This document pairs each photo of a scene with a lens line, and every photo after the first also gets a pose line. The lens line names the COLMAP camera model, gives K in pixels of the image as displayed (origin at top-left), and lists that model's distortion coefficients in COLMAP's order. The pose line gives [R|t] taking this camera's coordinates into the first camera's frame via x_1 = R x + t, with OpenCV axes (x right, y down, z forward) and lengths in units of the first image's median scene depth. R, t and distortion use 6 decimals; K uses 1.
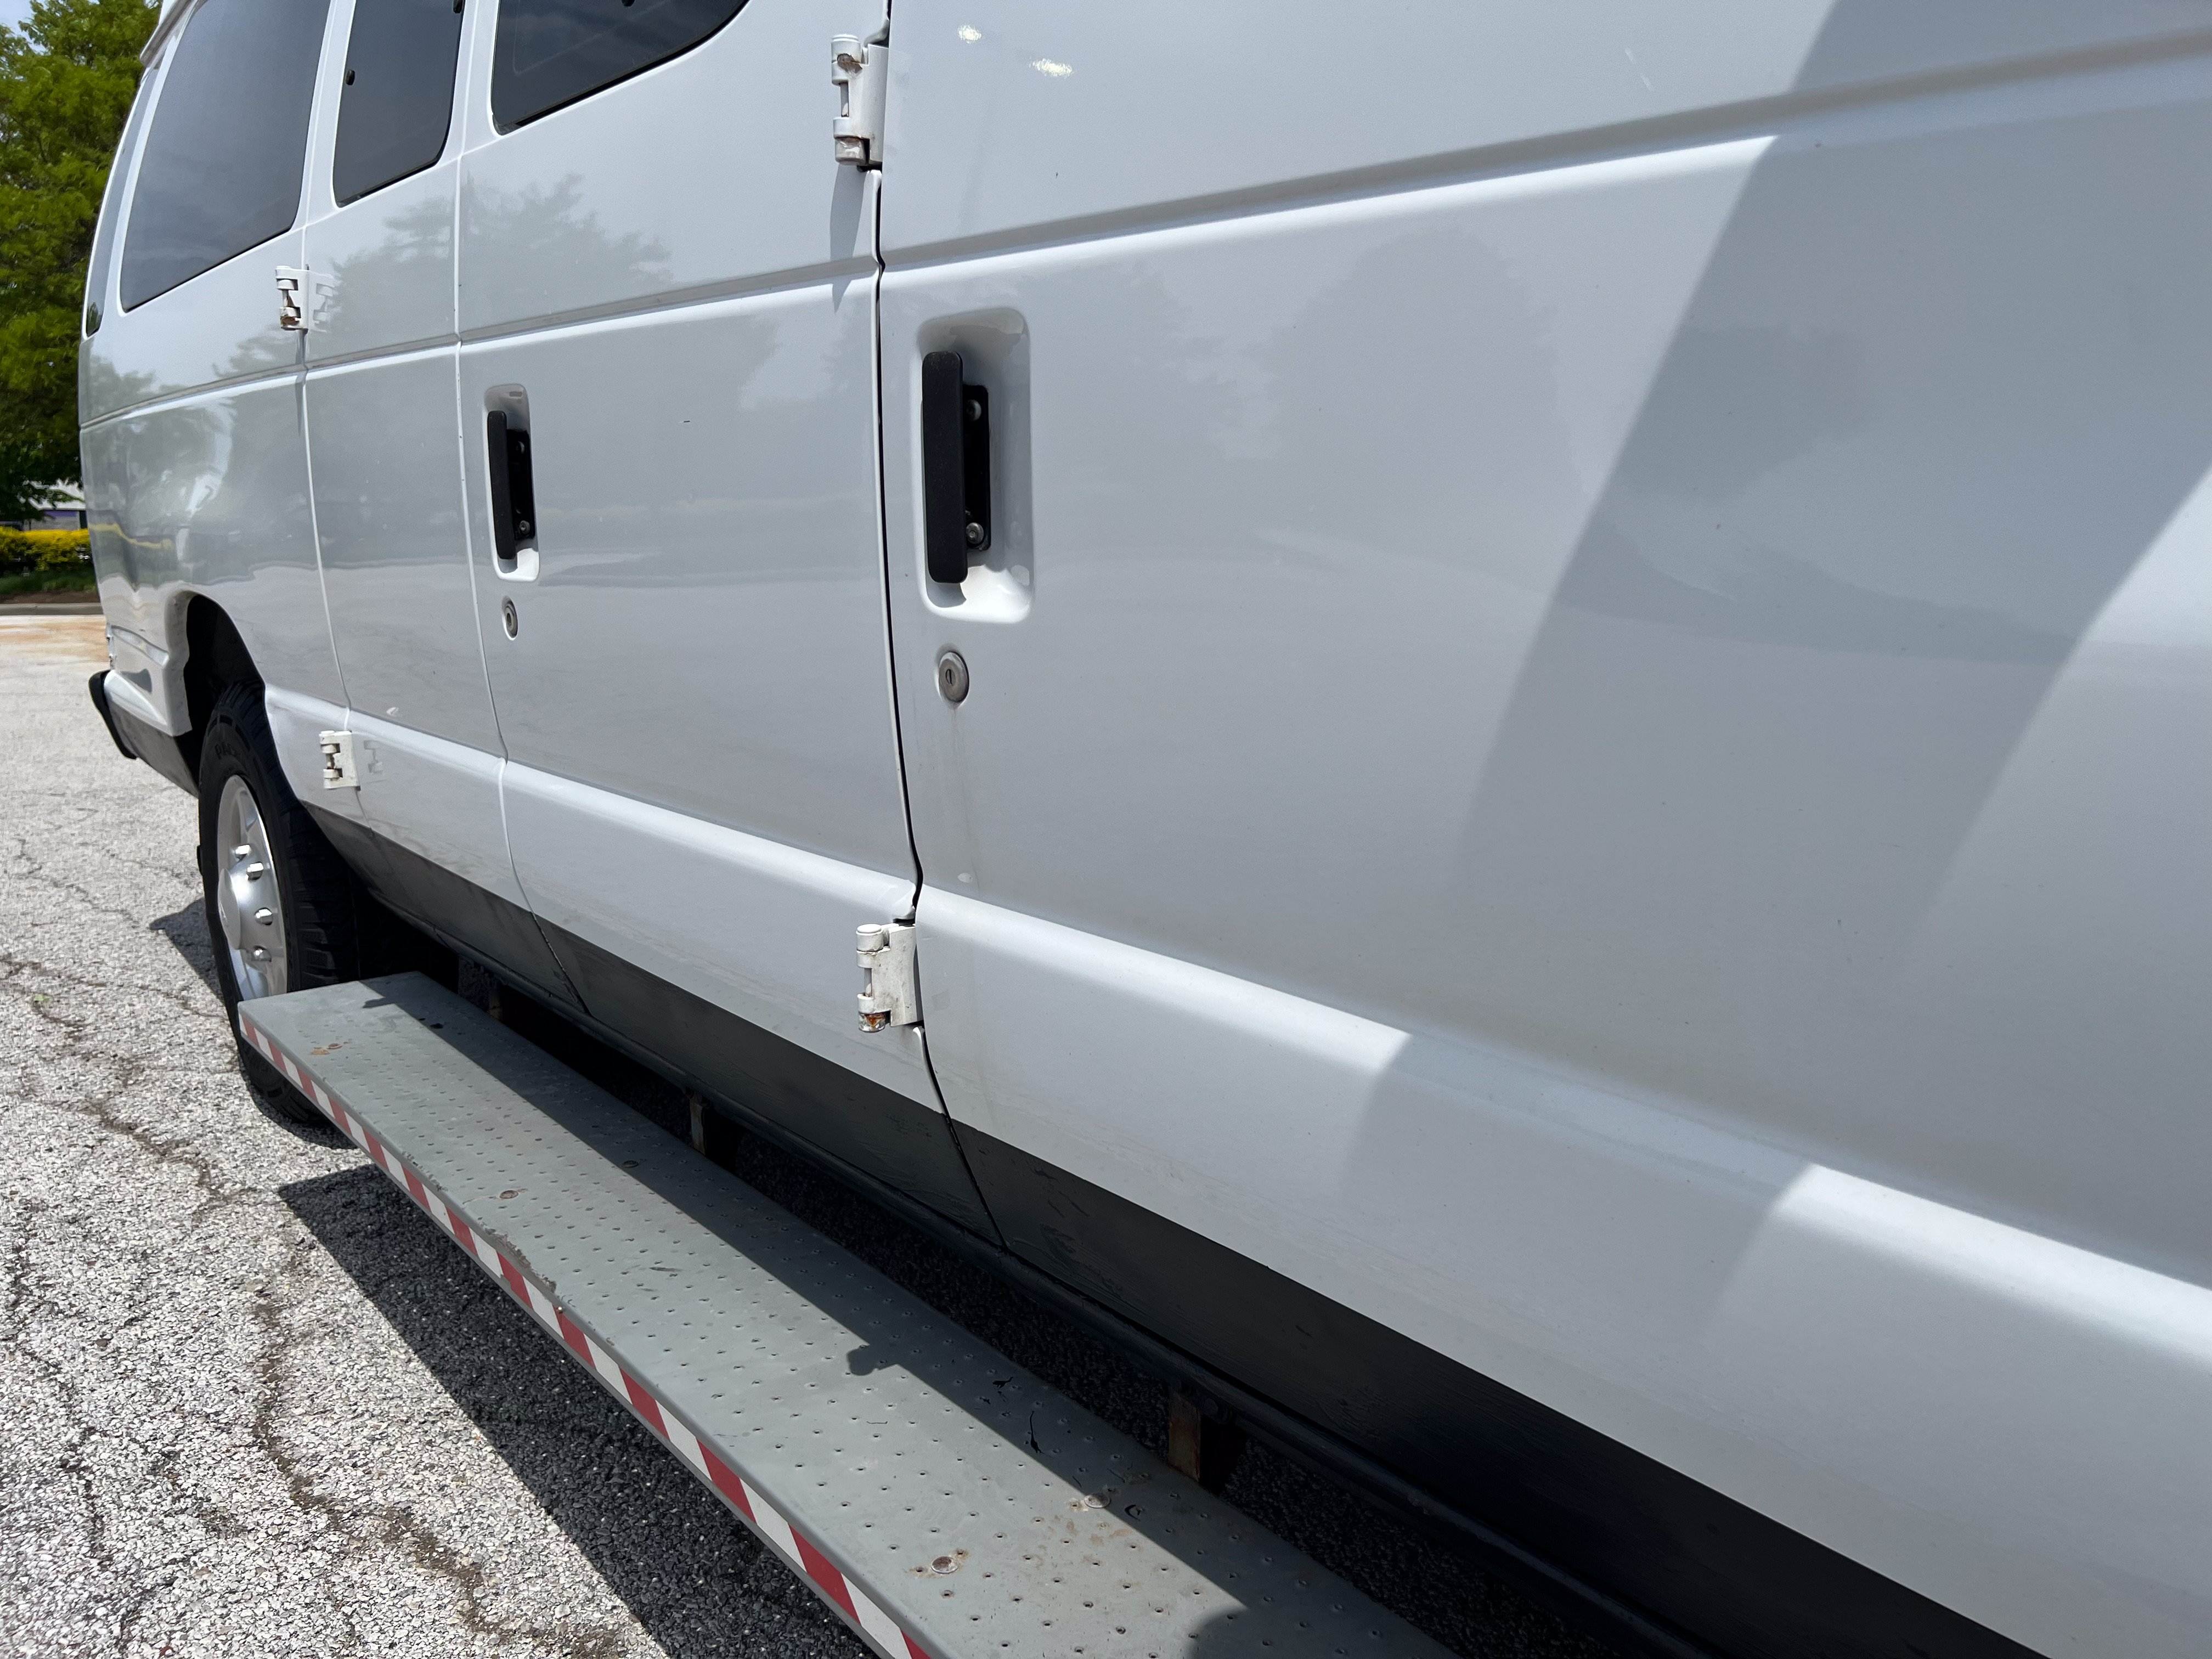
lens RADIAL K [[1752.5, 0, 1106.0], [0, 1752.5, 829.5], [0, 0, 1]] dist [0.061882, -0.072308]
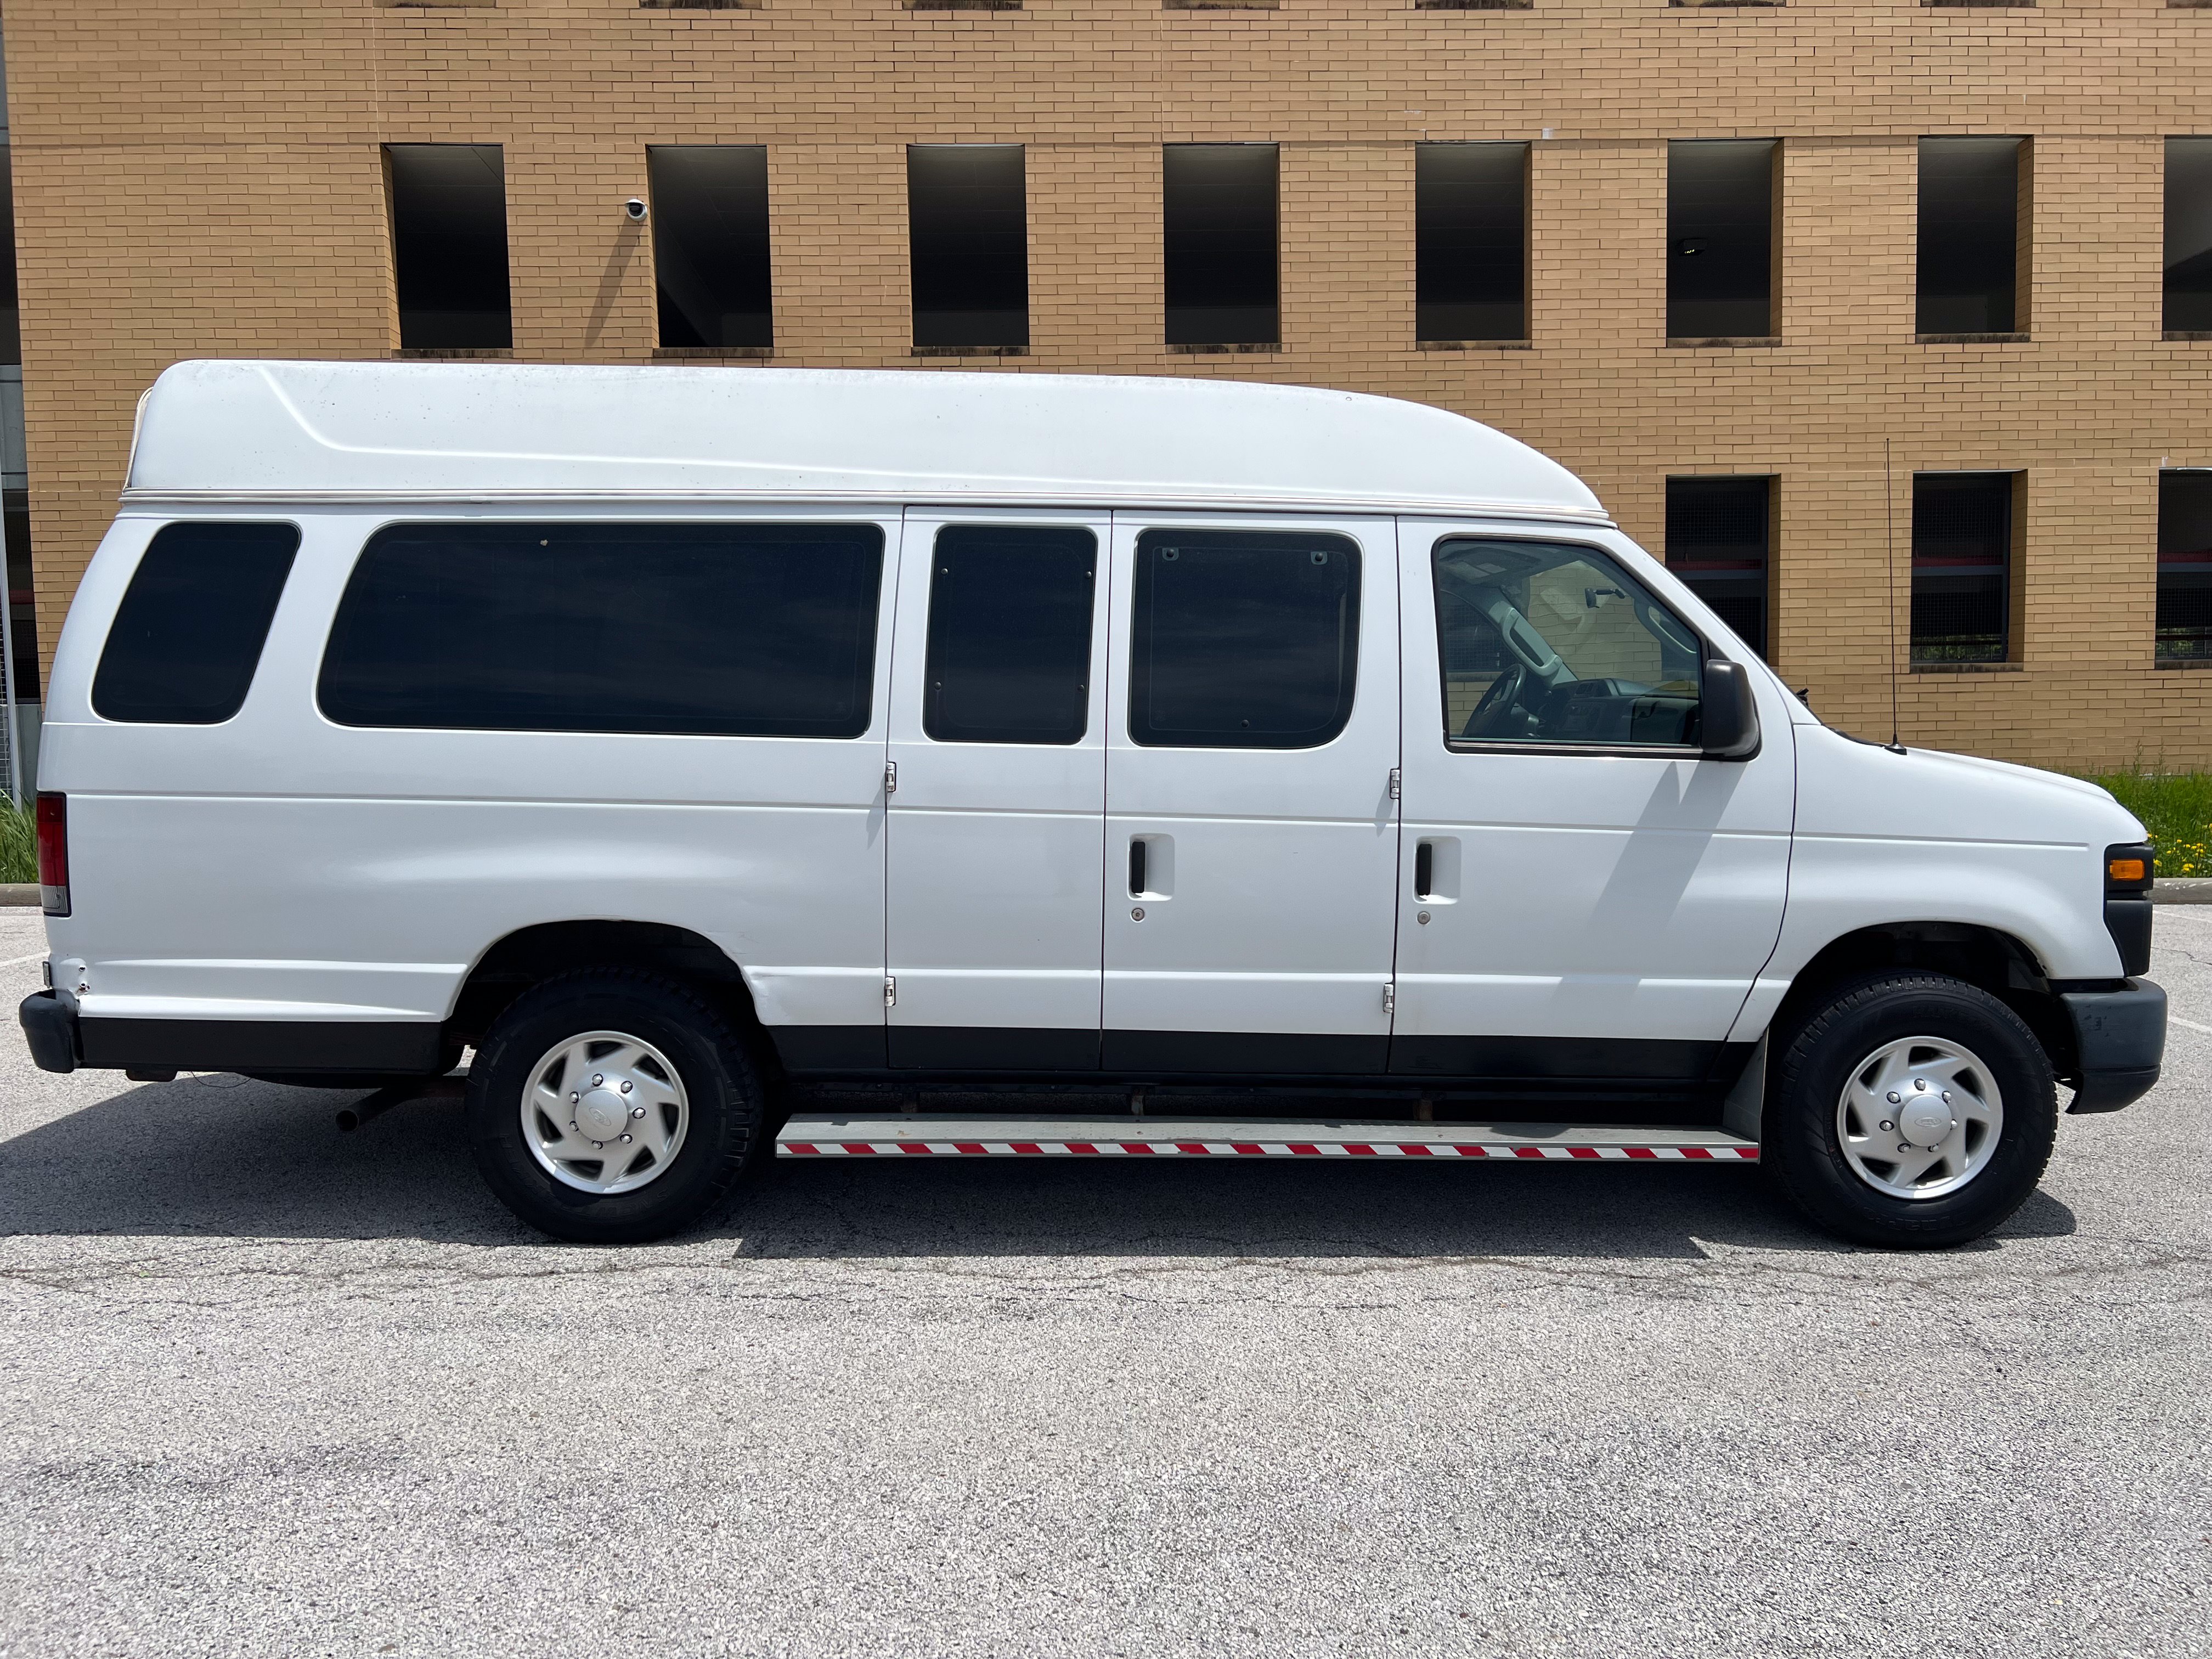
lens RADIAL K [[1752.5, 0, 1106.0], [0, 1752.5, 829.5], [0, 0, 1]] dist [0.061882, -0.072308]
pose [[0.603275, -0.044348, 0.796299, -1.994720], [0.134044, 0.989887, -0.046422, -0.105357], [-0.786188, 0.134744, 0.603119, -0.488242]]
